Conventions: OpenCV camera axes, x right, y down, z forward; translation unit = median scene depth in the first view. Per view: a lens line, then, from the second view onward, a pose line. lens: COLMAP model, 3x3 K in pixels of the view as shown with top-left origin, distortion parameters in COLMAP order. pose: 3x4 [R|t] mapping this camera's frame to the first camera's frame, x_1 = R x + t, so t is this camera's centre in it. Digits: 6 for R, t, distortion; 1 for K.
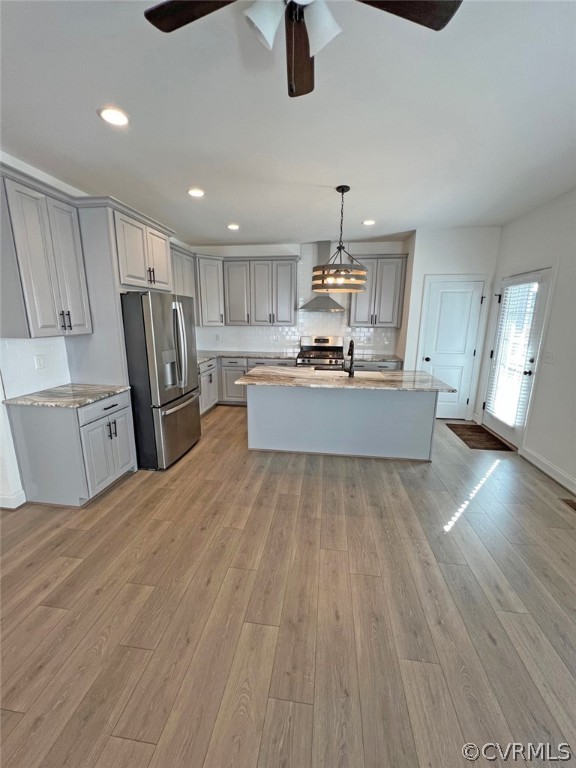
lens RADIAL K [[307.4, 0, 283.8], [0, 307.4, 385.9], [0, 0, 1]] dist [-0.002088, -0.000426]
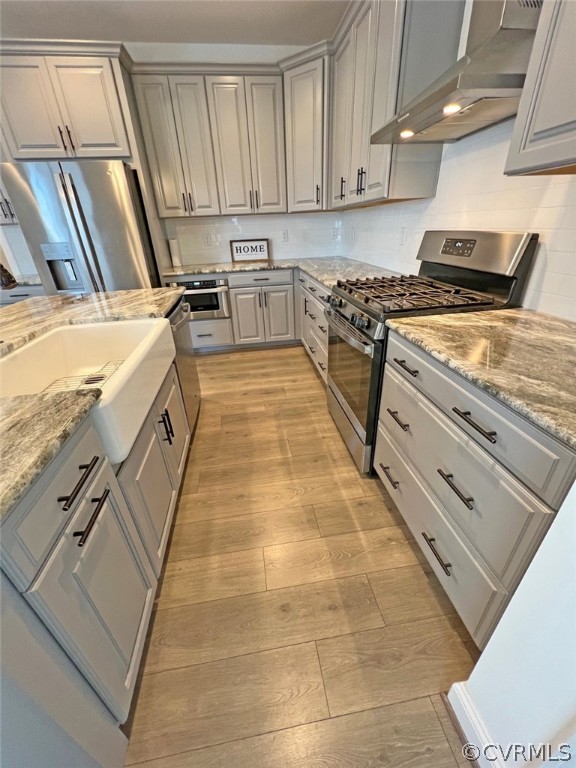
lens RADIAL K [[307.4, 0, 286.3], [0, 307.4, 385.0], [0, 0, 1]] dist [-0.002088, -0.000426]
pose [[0.284753, 0.427606, -0.857945, 0.444196], [-0.171182, 0.903294, 0.393392, -0.133656], [0.943193, 0.034845, 0.330414, 0.879095]]
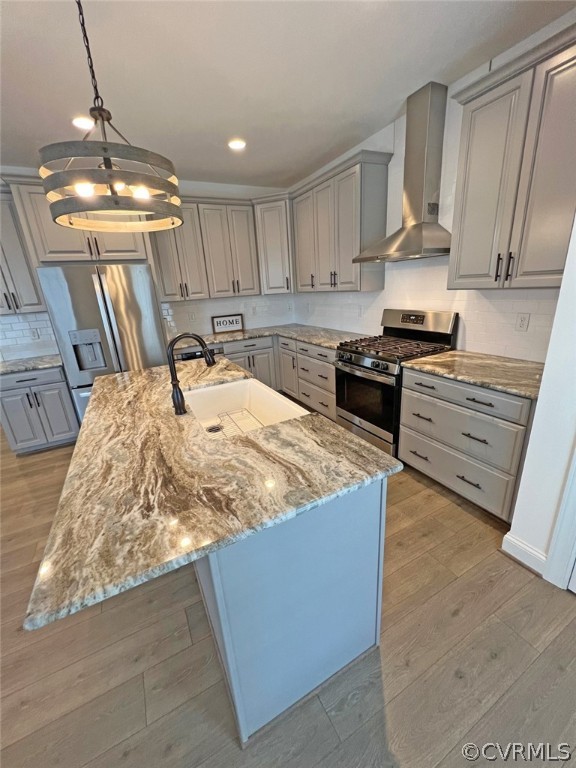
lens RADIAL K [[307.4, 0, 286.1], [0, 307.4, 384.7], [0, 0, 1]] dist [-0.002088, -0.000426]
pose [[0.582818, 0.210765, -0.784793, 0.487486], [-0.114498, 0.977442, 0.177473, -0.124438], [0.804495, -0.013577, 0.593804, 0.622828]]
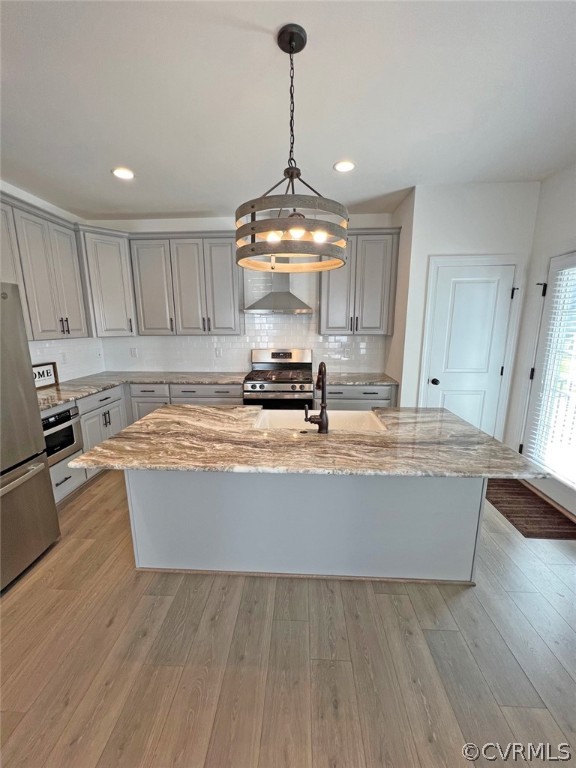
lens RADIAL K [[307.4, 0, 285.4], [0, 307.4, 385.2], [0, 0, 1]] dist [-0.002088, -0.000426]
pose [[0.996175, -0.027068, 0.083085, 0.082981], [0.029095, 0.999306, -0.023277, -0.071802], [-0.082397, 0.025605, 0.996271, 0.351371]]
